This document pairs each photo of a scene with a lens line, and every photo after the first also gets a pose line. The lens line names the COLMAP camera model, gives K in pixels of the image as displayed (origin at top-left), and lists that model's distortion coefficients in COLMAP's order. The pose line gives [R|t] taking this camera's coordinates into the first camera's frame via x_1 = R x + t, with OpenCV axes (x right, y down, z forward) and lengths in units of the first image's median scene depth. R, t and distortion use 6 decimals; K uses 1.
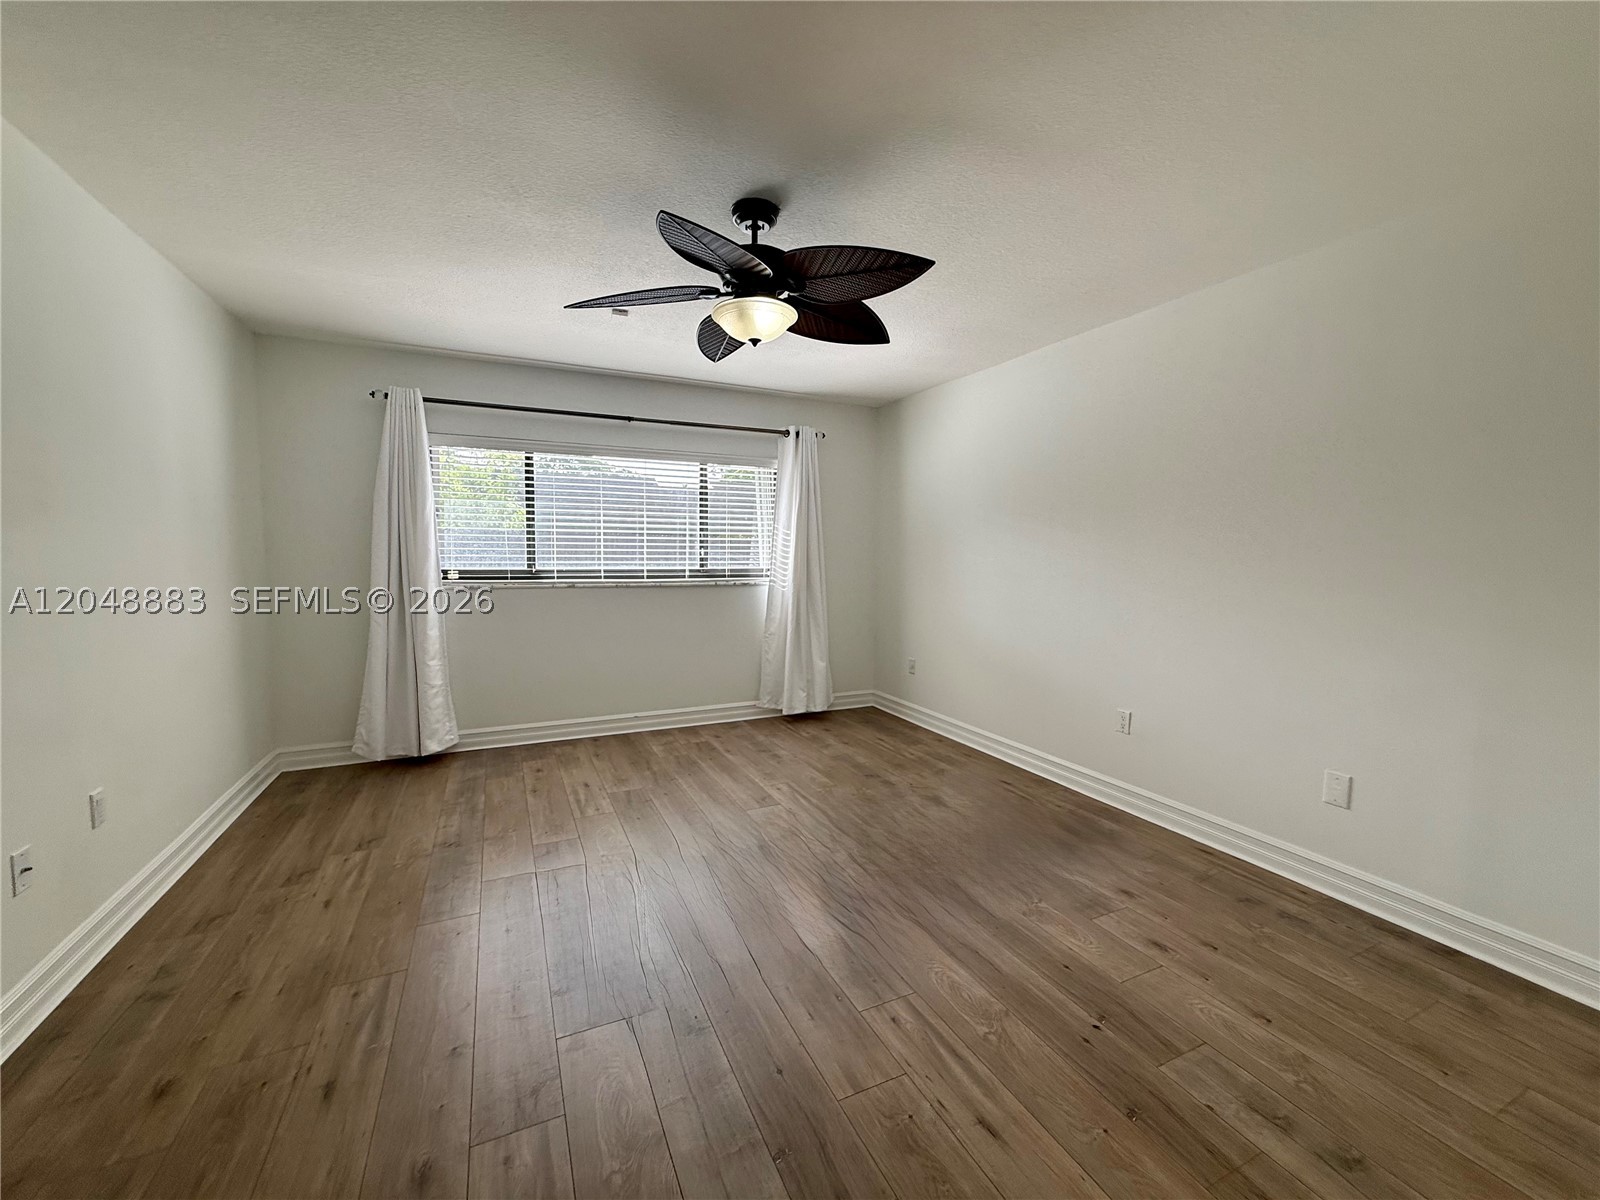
lens RADIAL K [[640.6, 0, 795.8], [0, 640.6, 598.1], [0, 0, 1]] dist [0.004967, -0.000230]
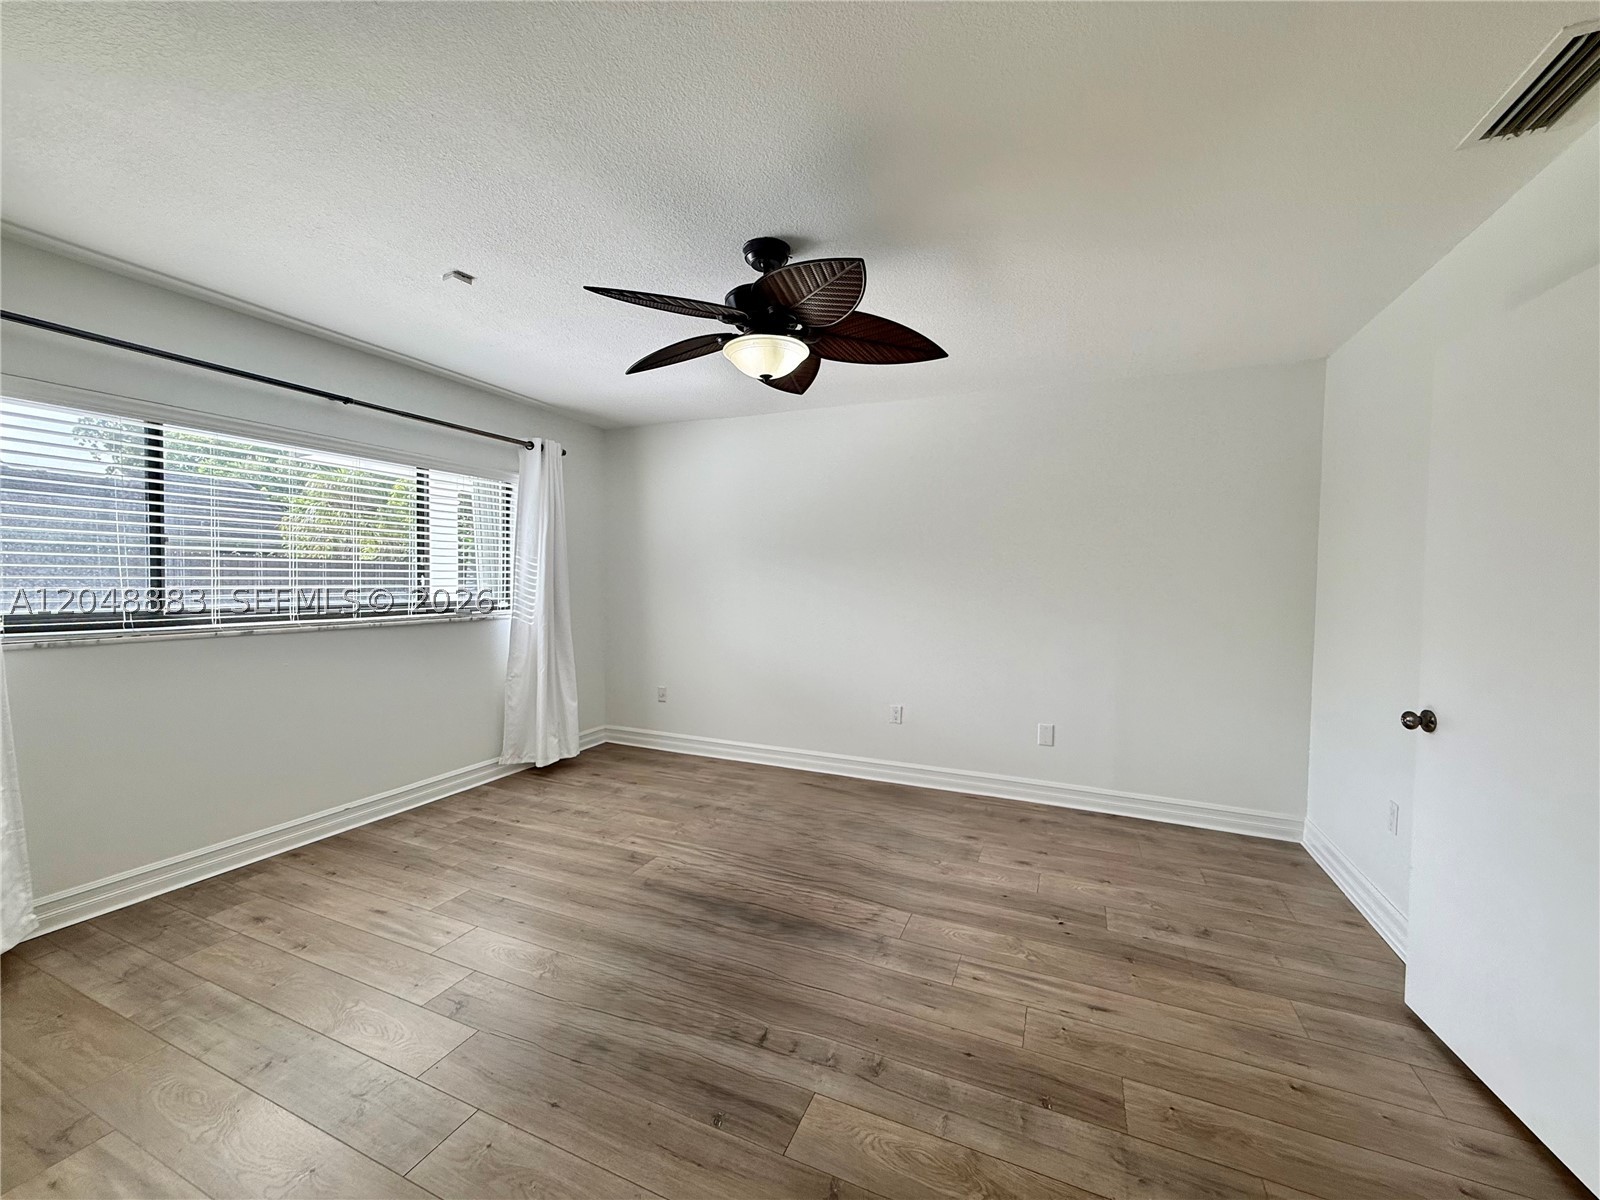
lens RADIAL K [[640.6, 0, 794.5], [0, 640.6, 599.6], [0, 0, 1]] dist [0.004967, -0.000230]
pose [[0.749934, -0.020235, 0.661203, -0.377629], [0.041529, 0.999001, -0.016530, -0.019125], [-0.660207, 0.039856, 0.750025, 0.127240]]
